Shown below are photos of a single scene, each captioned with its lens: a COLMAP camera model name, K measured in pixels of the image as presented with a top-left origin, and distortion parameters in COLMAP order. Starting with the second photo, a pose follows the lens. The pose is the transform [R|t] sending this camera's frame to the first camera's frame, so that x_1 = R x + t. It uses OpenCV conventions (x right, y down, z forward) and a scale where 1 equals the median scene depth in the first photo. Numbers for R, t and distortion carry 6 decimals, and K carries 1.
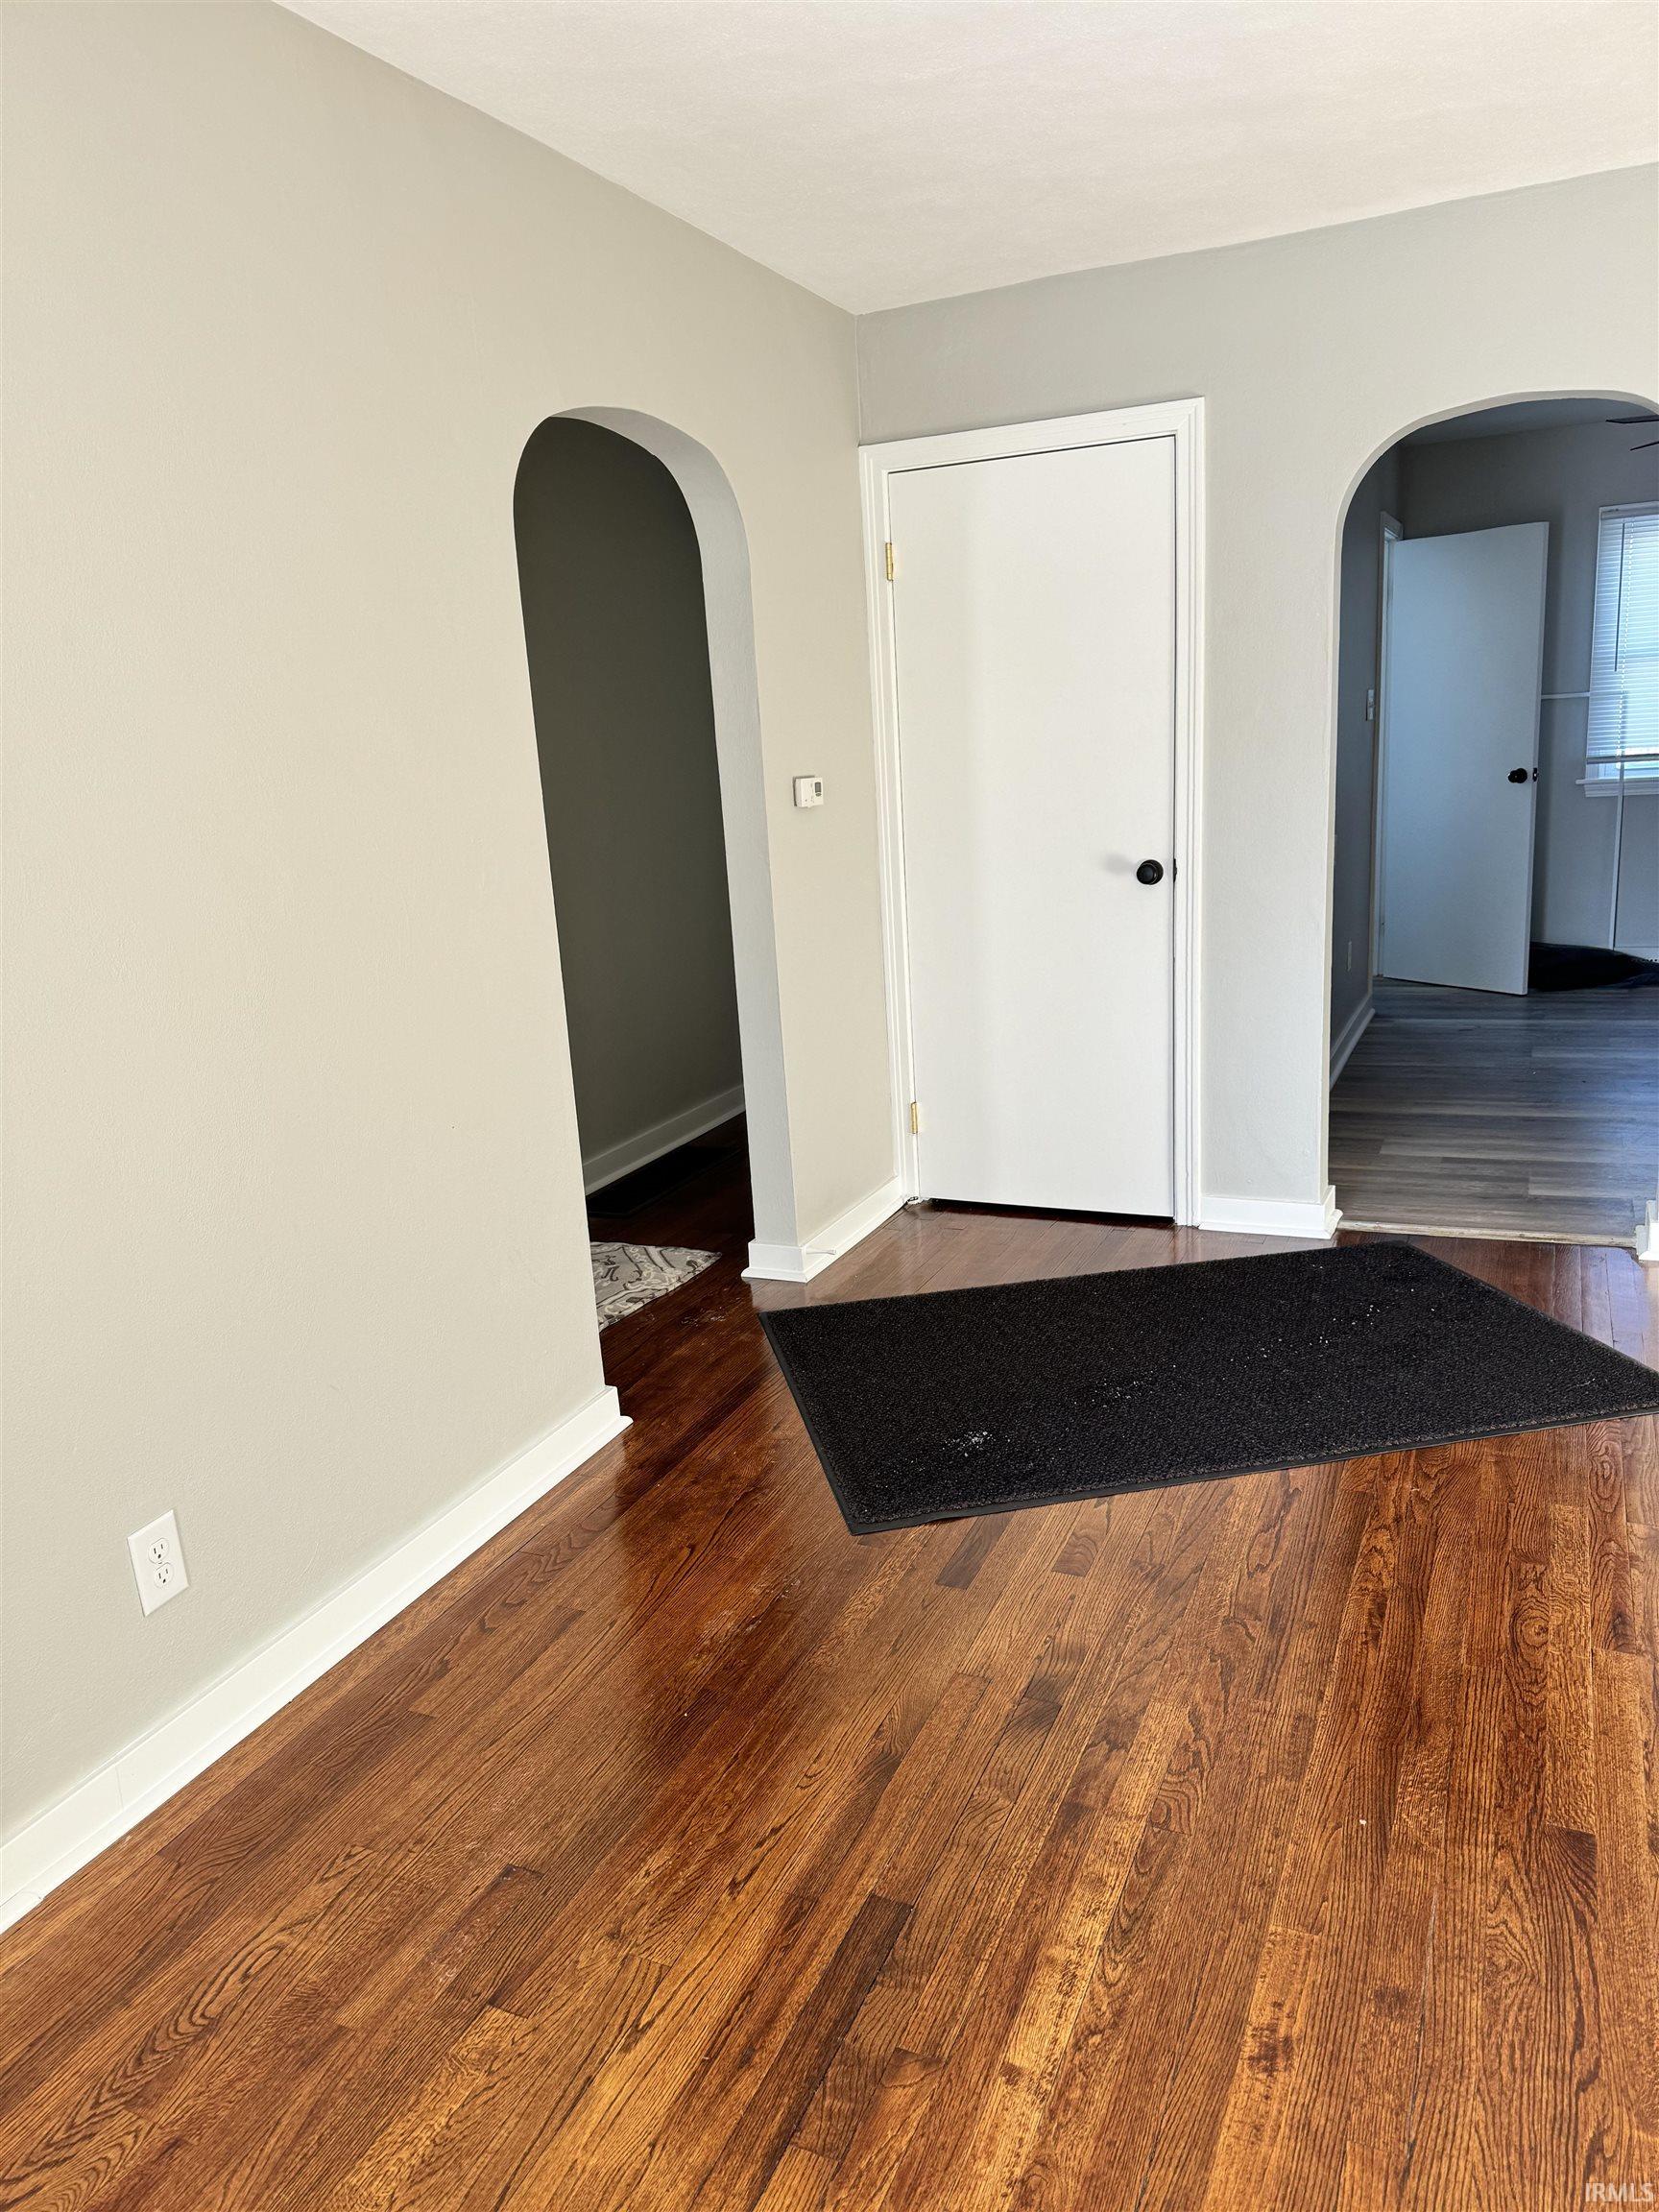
lens RADIAL K [[1546.3, 0, 799.6], [0, 1546.3, 1130.7], [0, 0, 1]] dist [0.004451, 0.000123]
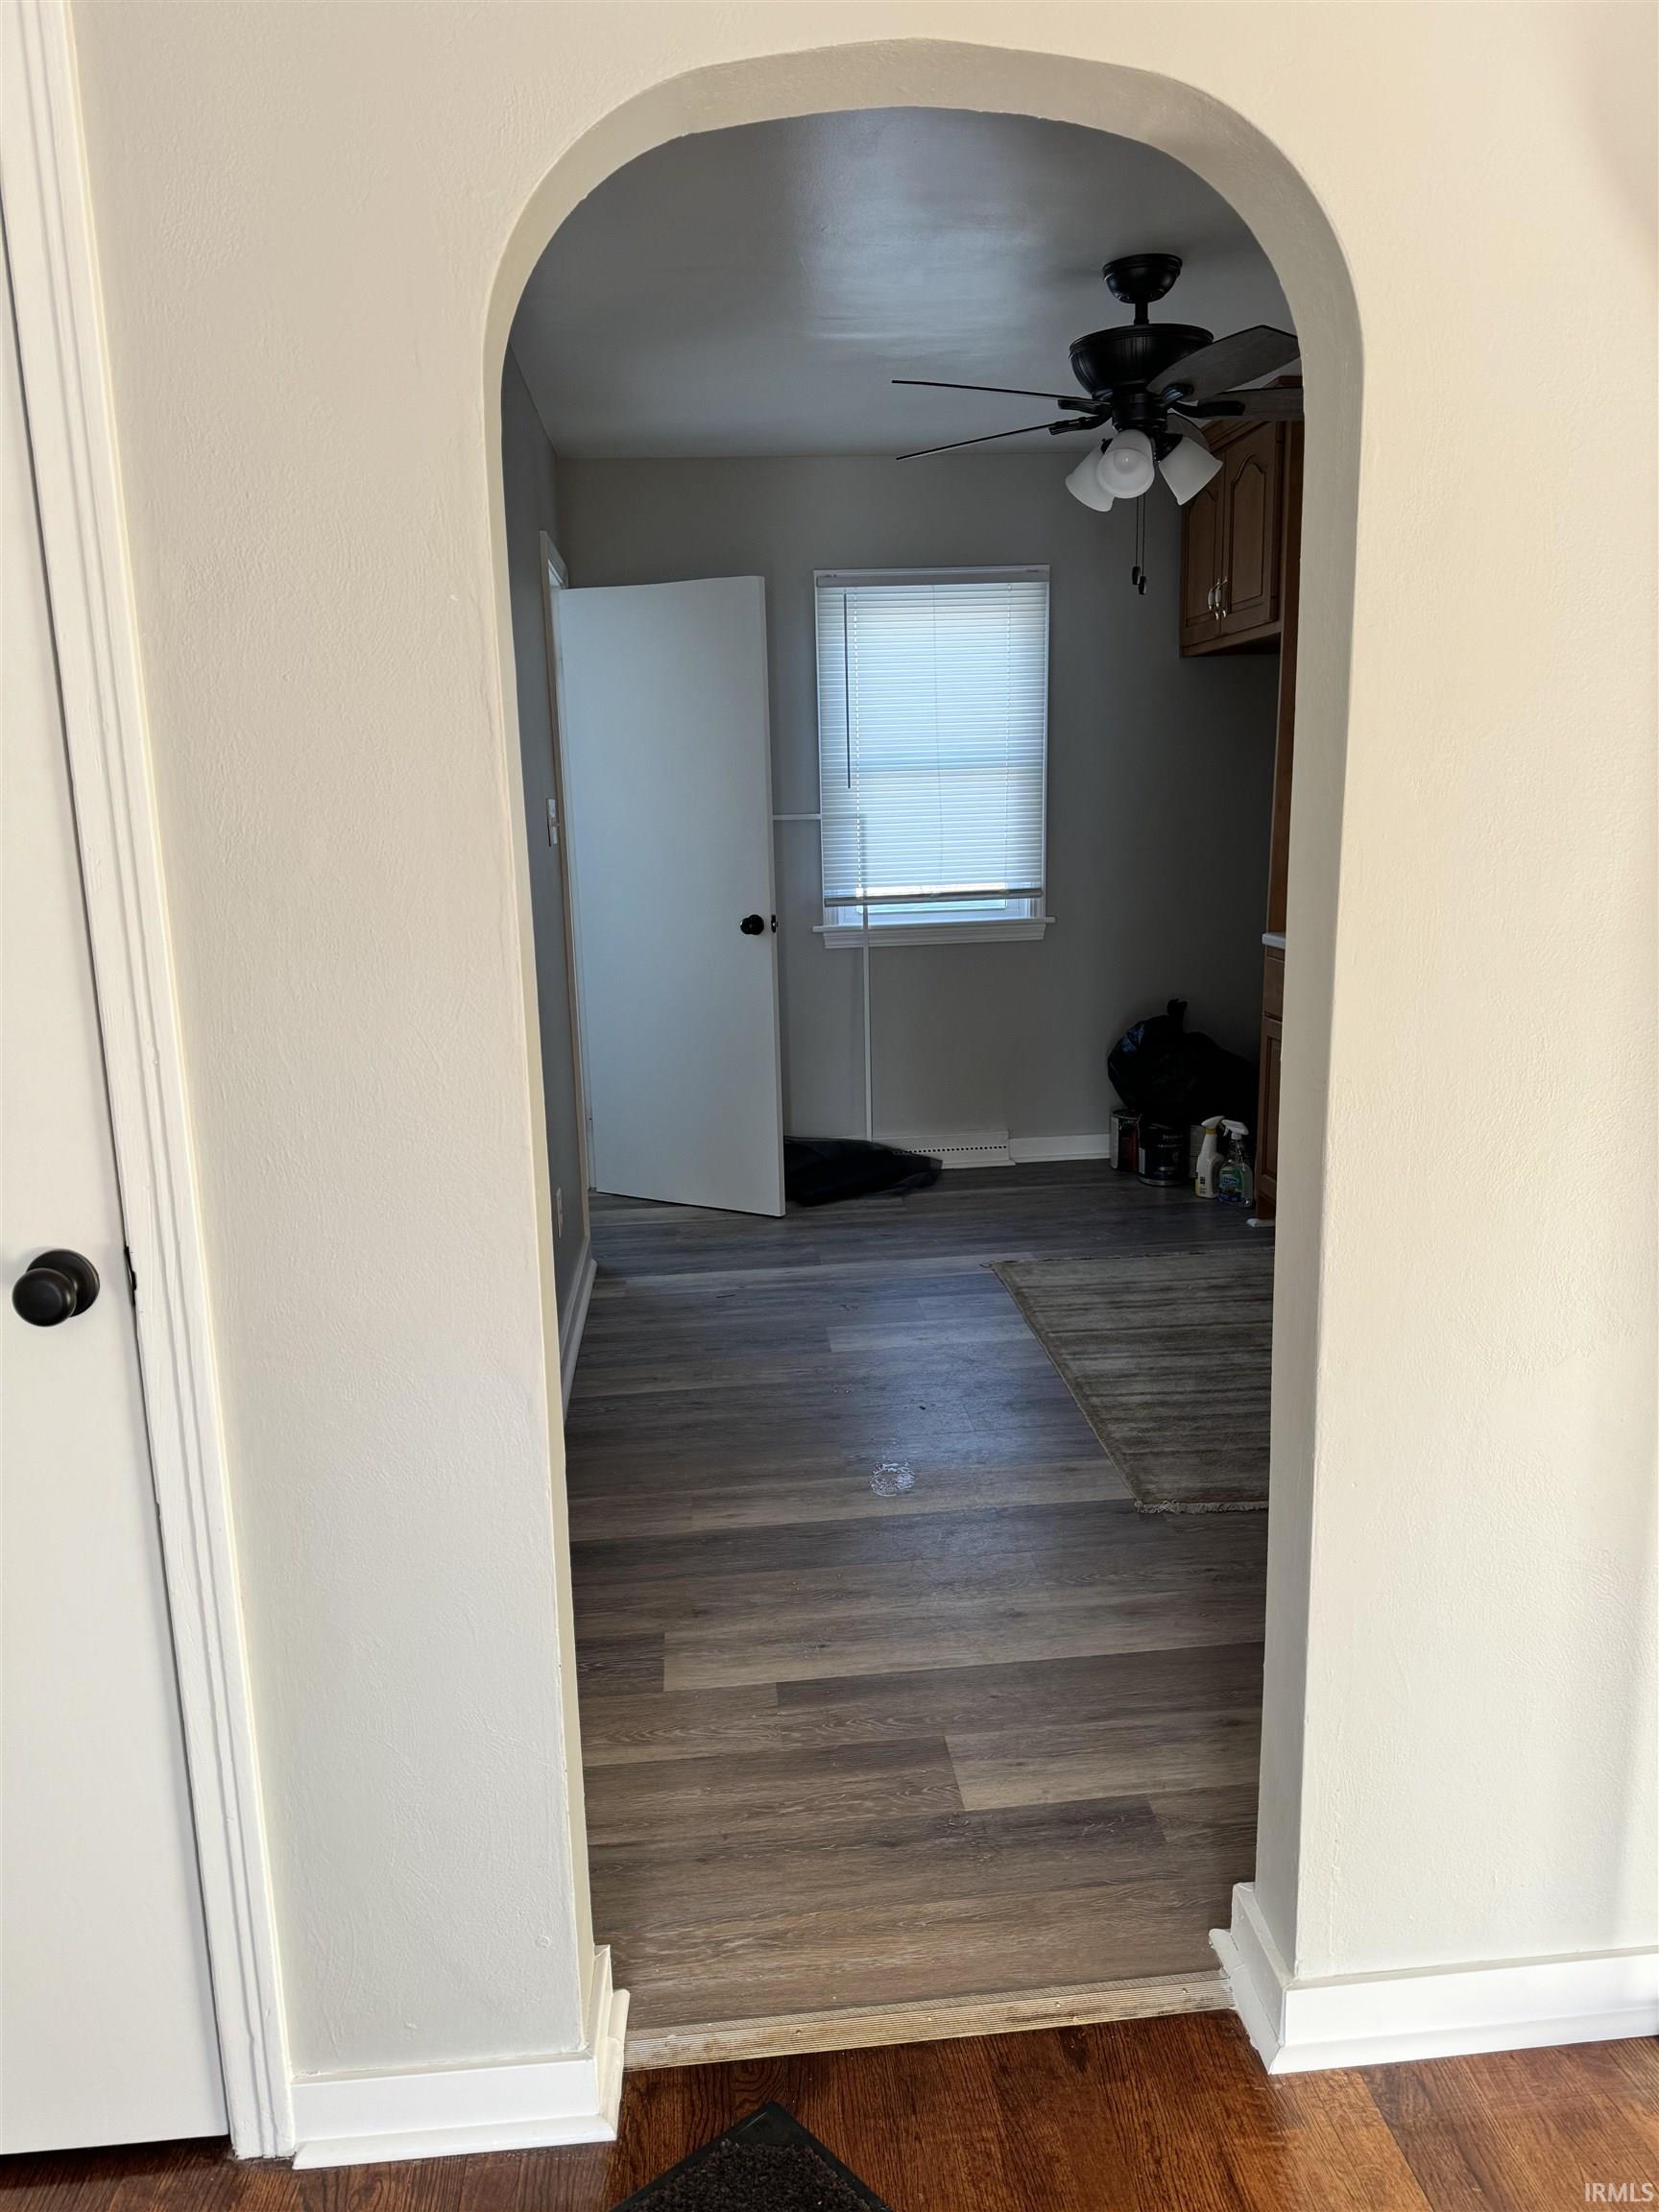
lens RADIAL K [[1549.8, 0, 769.6], [0, 1549.8, 1108.9], [0, 0, 1]] dist [0.157688, -0.247052]
pose [[0.878804, -0.056353, 0.473843, 0.364339], [0.091944, 0.994392, -0.052263, -0.315928], [-0.468240, 0.089496, 0.879057, 1.097480]]
